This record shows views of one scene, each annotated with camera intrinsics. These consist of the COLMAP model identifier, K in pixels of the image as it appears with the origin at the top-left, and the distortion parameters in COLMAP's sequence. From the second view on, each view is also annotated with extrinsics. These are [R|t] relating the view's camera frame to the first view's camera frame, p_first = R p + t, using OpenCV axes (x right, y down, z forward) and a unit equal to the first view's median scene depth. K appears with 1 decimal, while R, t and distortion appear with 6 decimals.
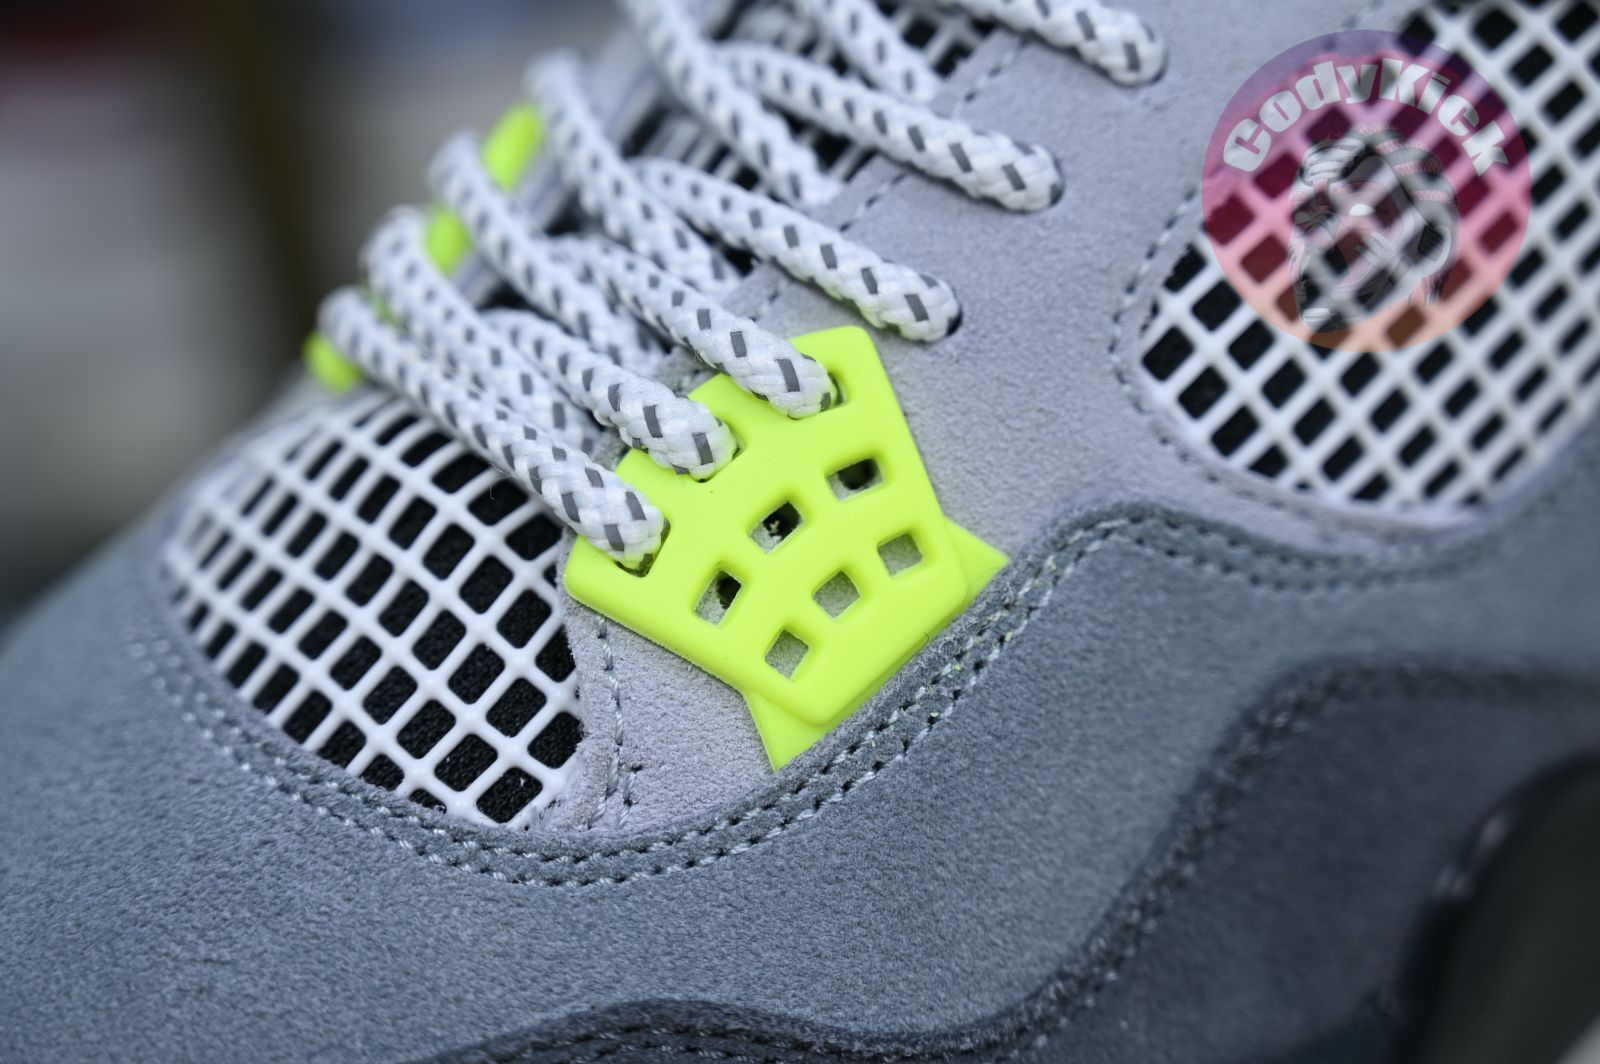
lens RADIAL K [[3440.3, 0, 800.0], [0, 3440.3, 532.0], [0, 0, 1]] dist [0.053620, -0.437951]
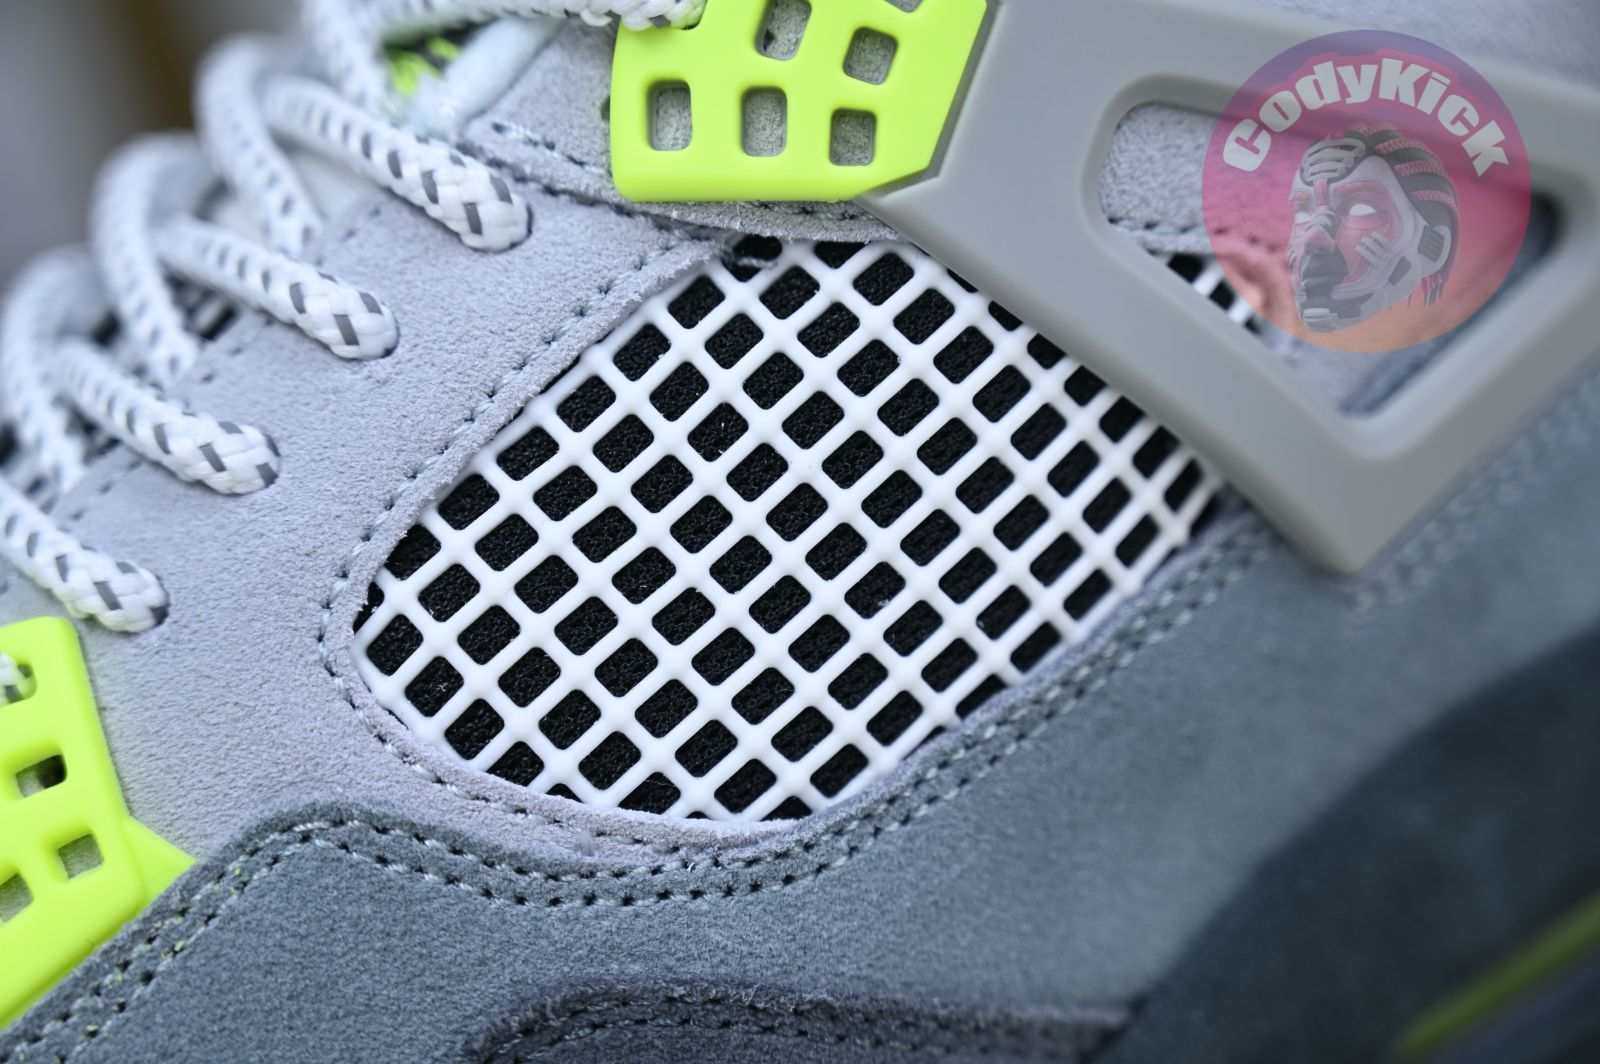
lens RADIAL K [[3440.3, 0, 800.0], [0, 3440.3, 532.0], [0, 0, 1]] dist [0.053620, -0.437951]
pose [[0.955342, -0.023140, -0.294596, 0.493258], [-0.016133, 0.991358, -0.130189, 0.037743], [0.295062, 0.129128, 0.946712, 0.152757]]
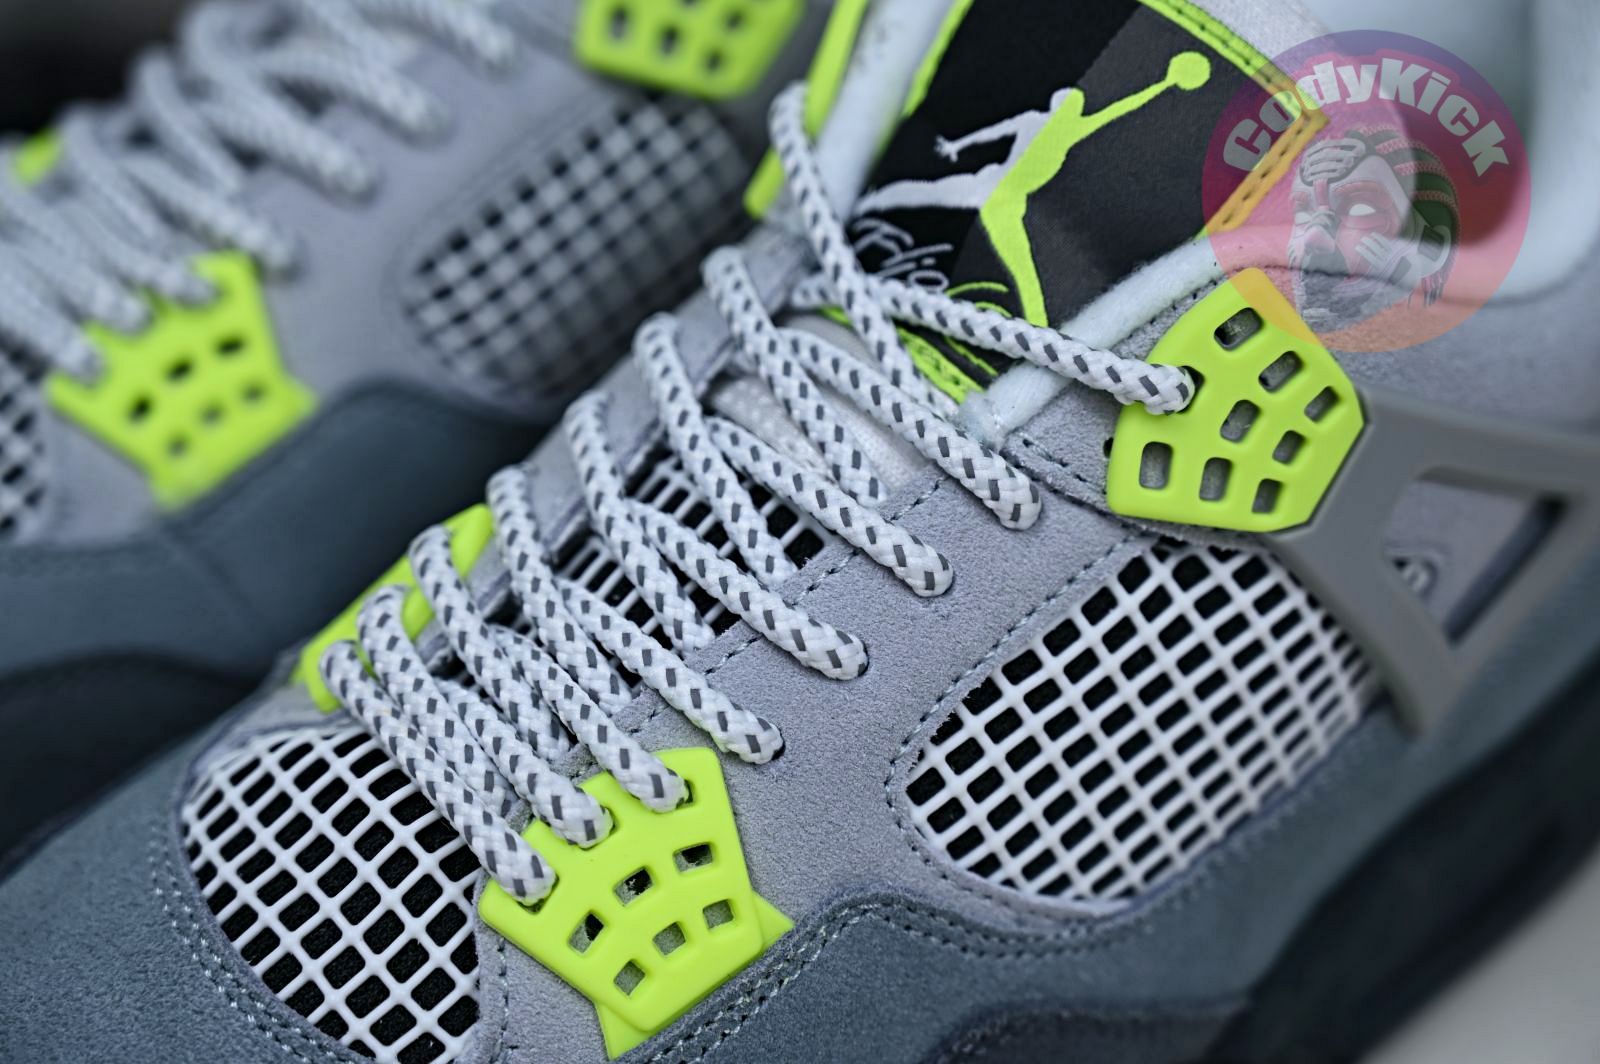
lens RADIAL K [[3440.3, 0, 800.0], [0, 3440.3, 532.0], [0, 0, 1]] dist [0.053620, -0.437951]
pose [[0.988651, 0.130433, 0.074537, -0.062807], [-0.136526, 0.987110, 0.083511, -0.268563], [-0.062684, -0.092740, 0.993715, -0.386794]]
